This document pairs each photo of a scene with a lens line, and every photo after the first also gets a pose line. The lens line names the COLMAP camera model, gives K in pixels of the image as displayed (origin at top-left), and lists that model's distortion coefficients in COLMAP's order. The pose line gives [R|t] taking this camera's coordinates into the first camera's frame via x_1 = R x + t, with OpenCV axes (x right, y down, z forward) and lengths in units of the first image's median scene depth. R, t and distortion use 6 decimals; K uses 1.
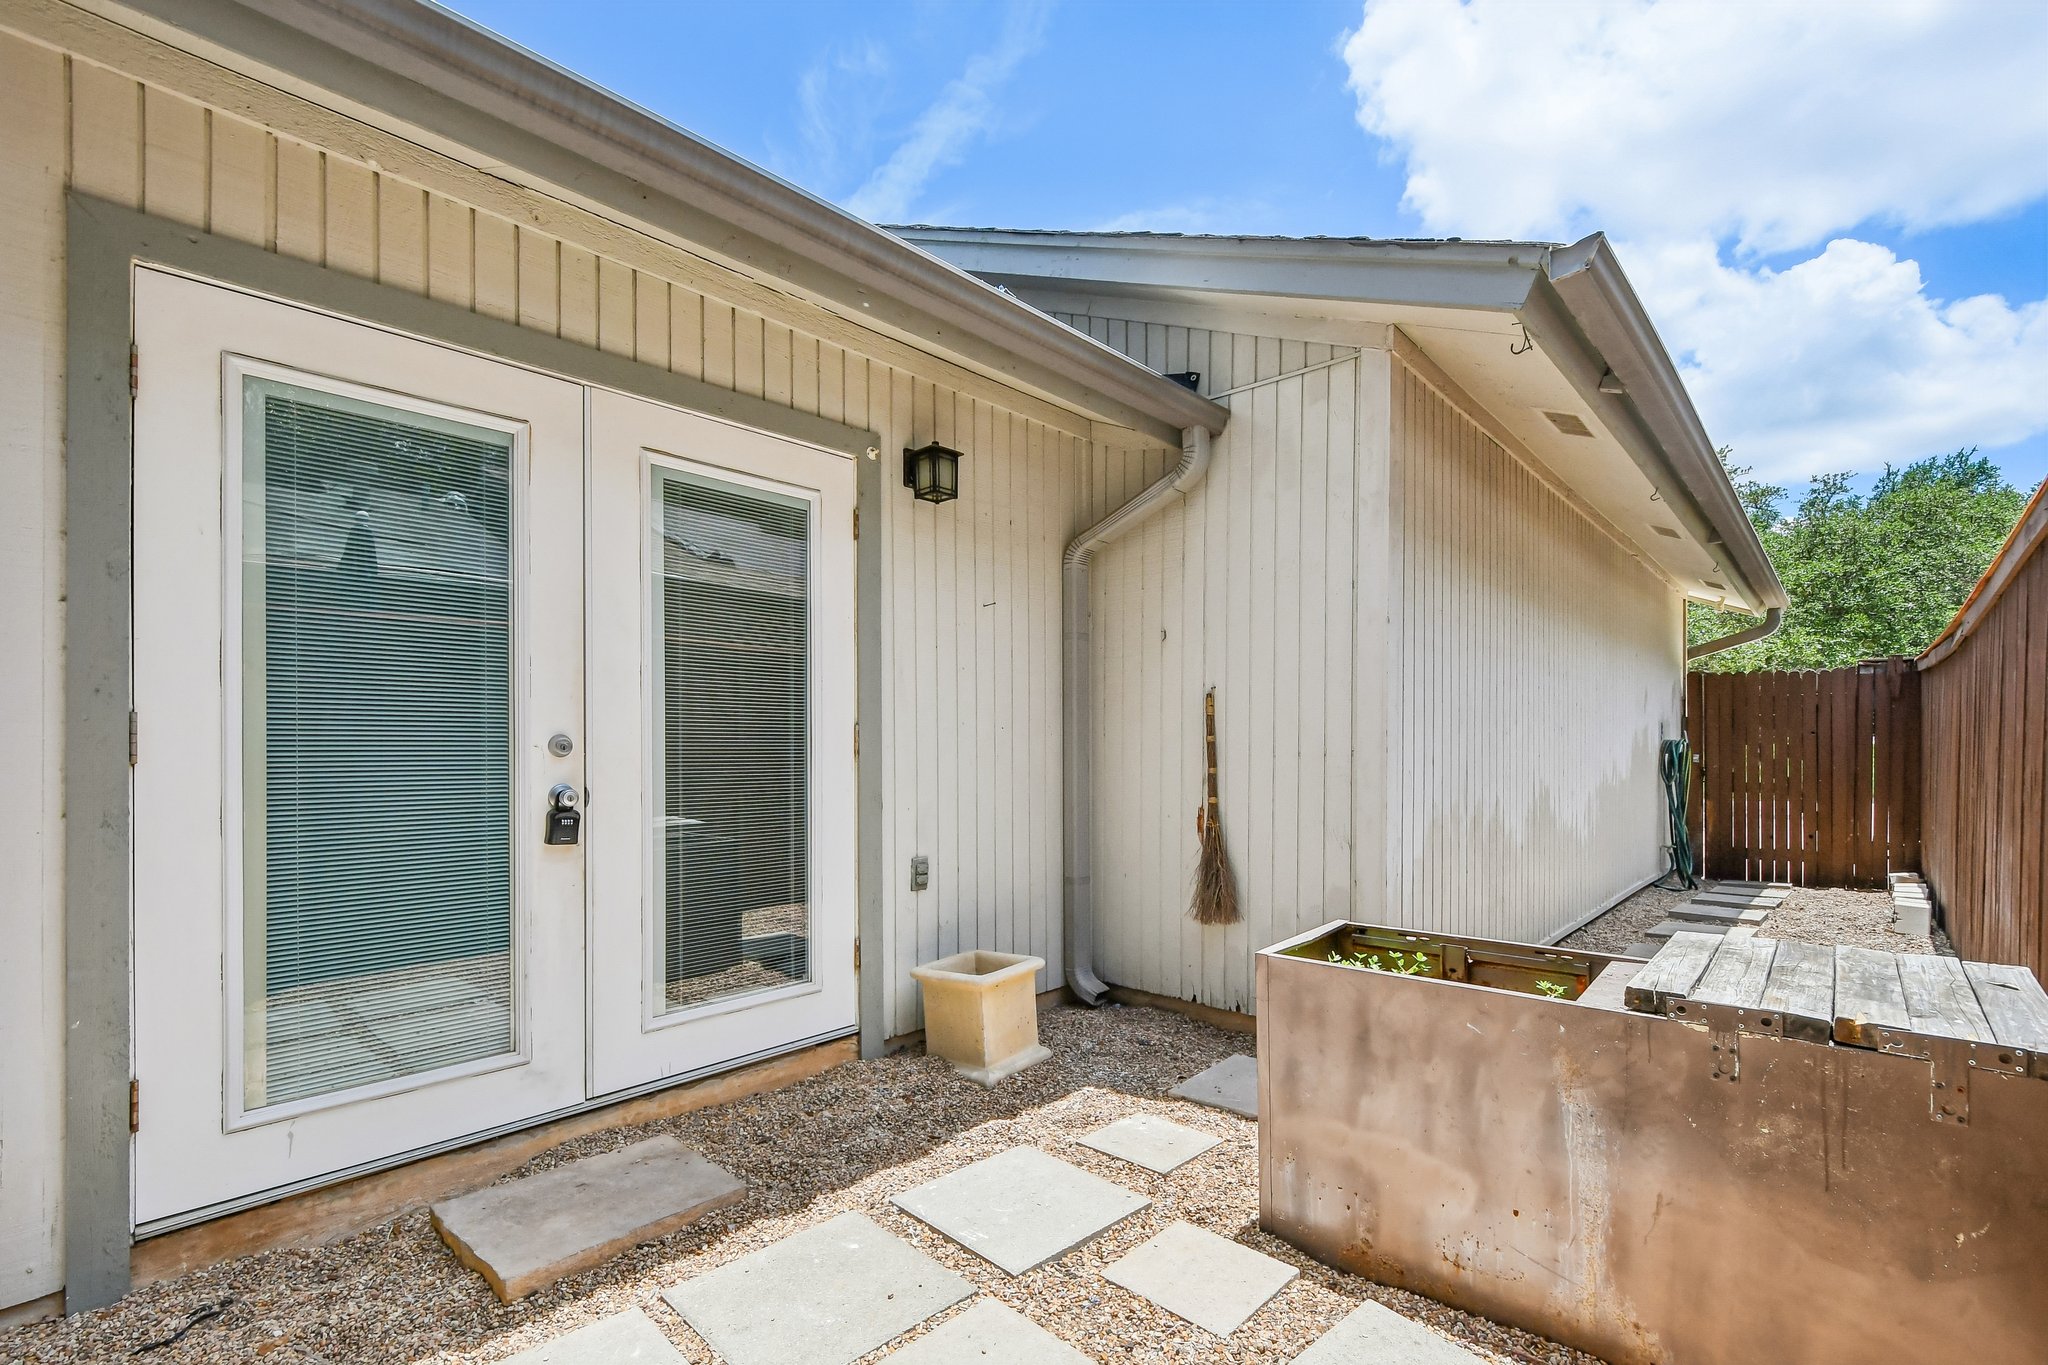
lens RADIAL K [[913.6, 0, 1023.1], [0, 913.6, 748.4], [0, 0, 1]] dist [0.003151, -0.002188]
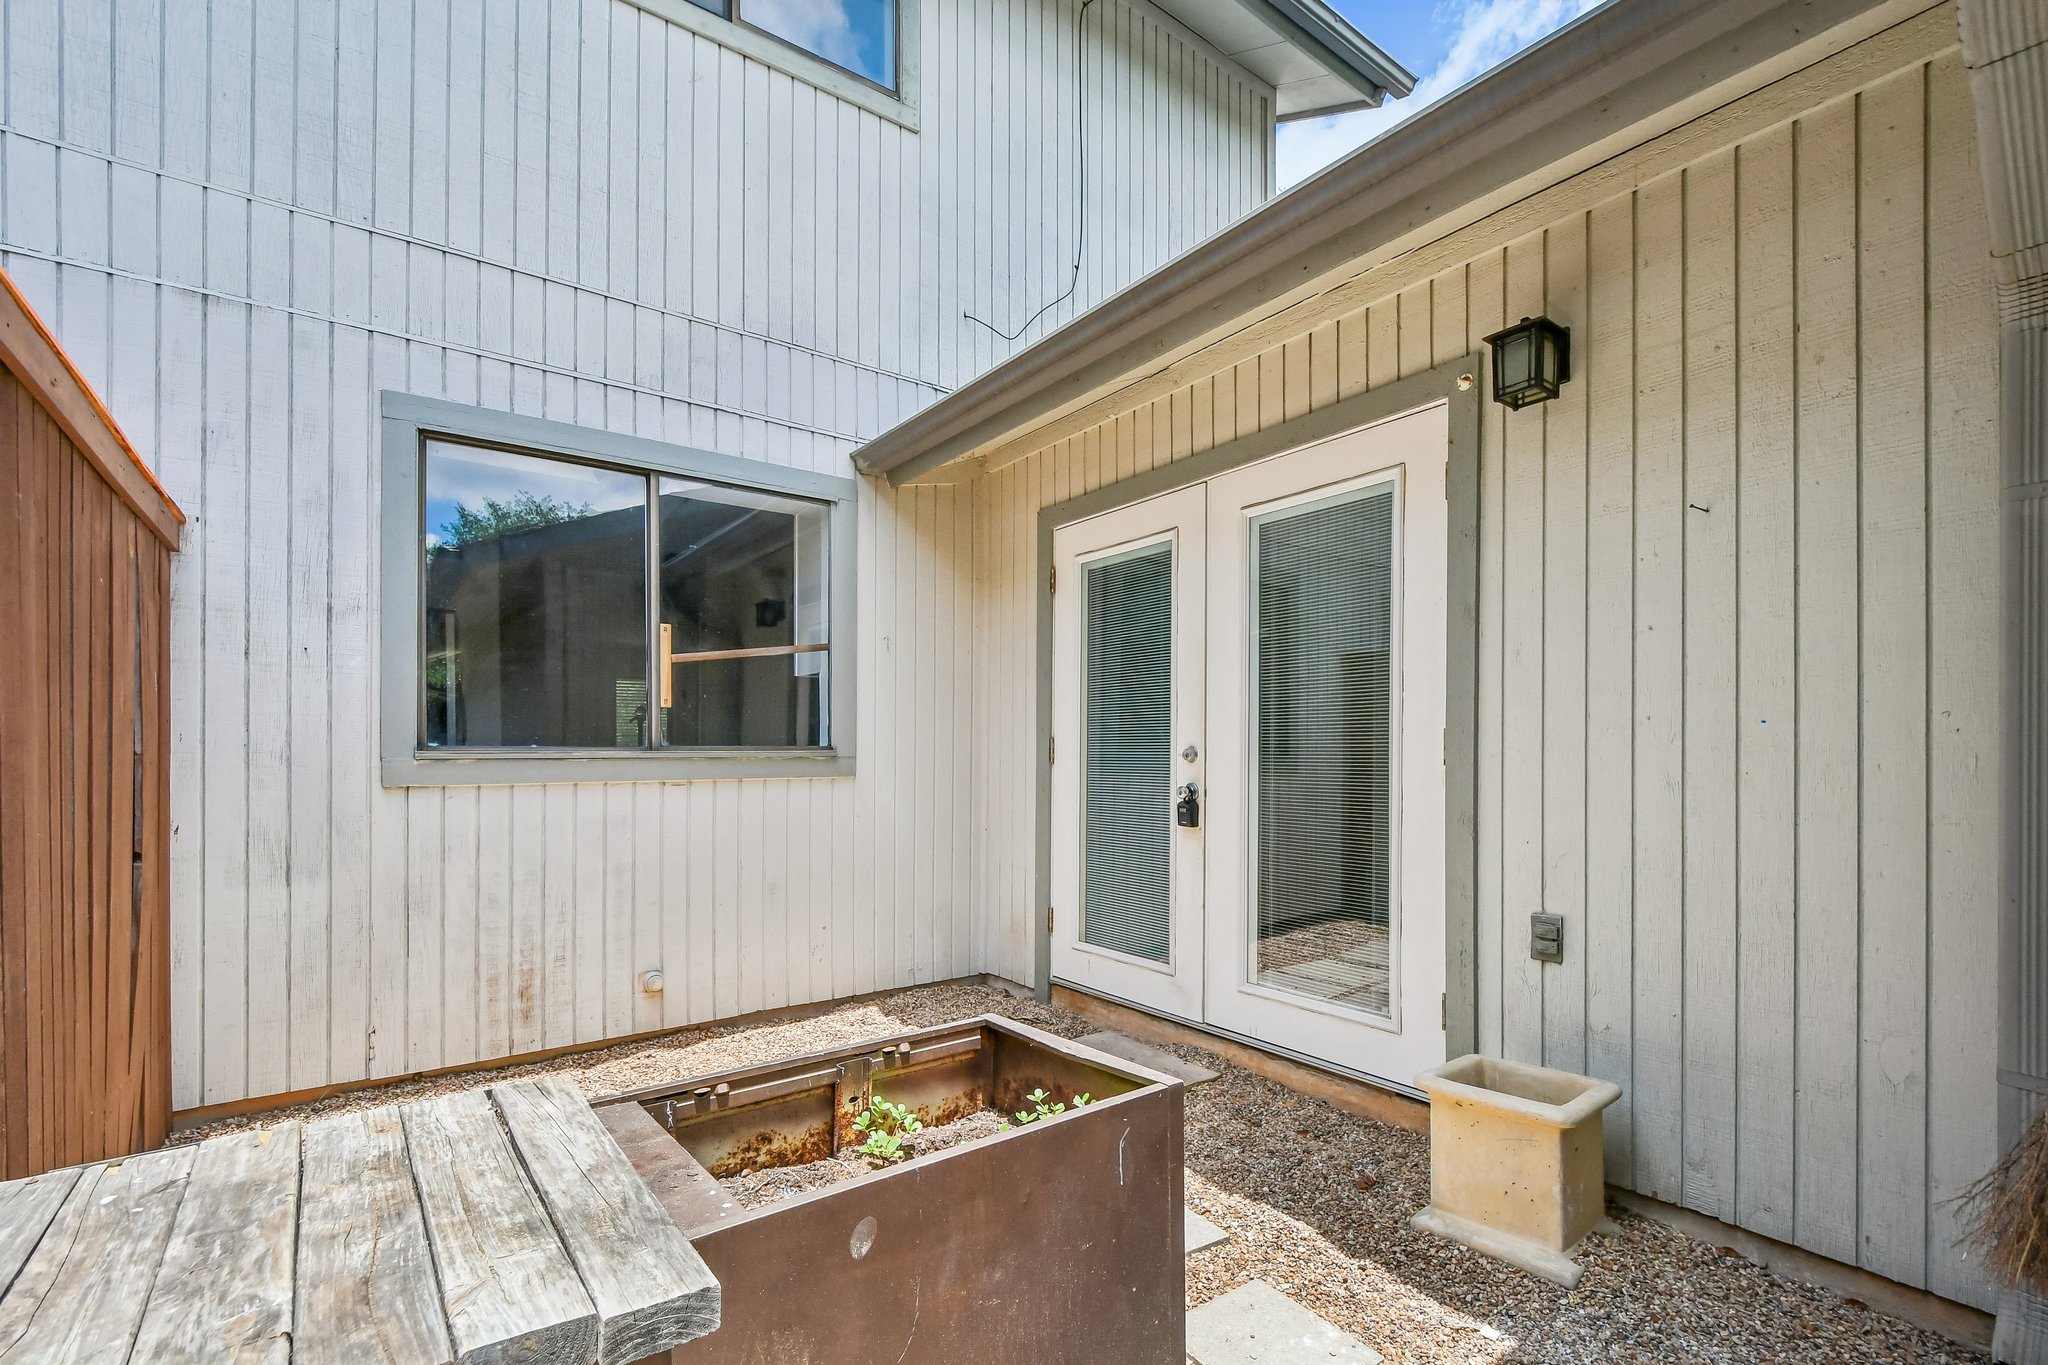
lens RADIAL K [[913.6, 0, 1016.9], [0, 913.6, 753.1], [0, 0, 1]] dist [0.003151, -0.002188]
pose [[-0.188887, -0.002123, -0.981997, 0.815449], [-0.005495, 0.999984, -0.001105, -0.000901], [0.981983, 0.005188, -0.188896, 0.924895]]
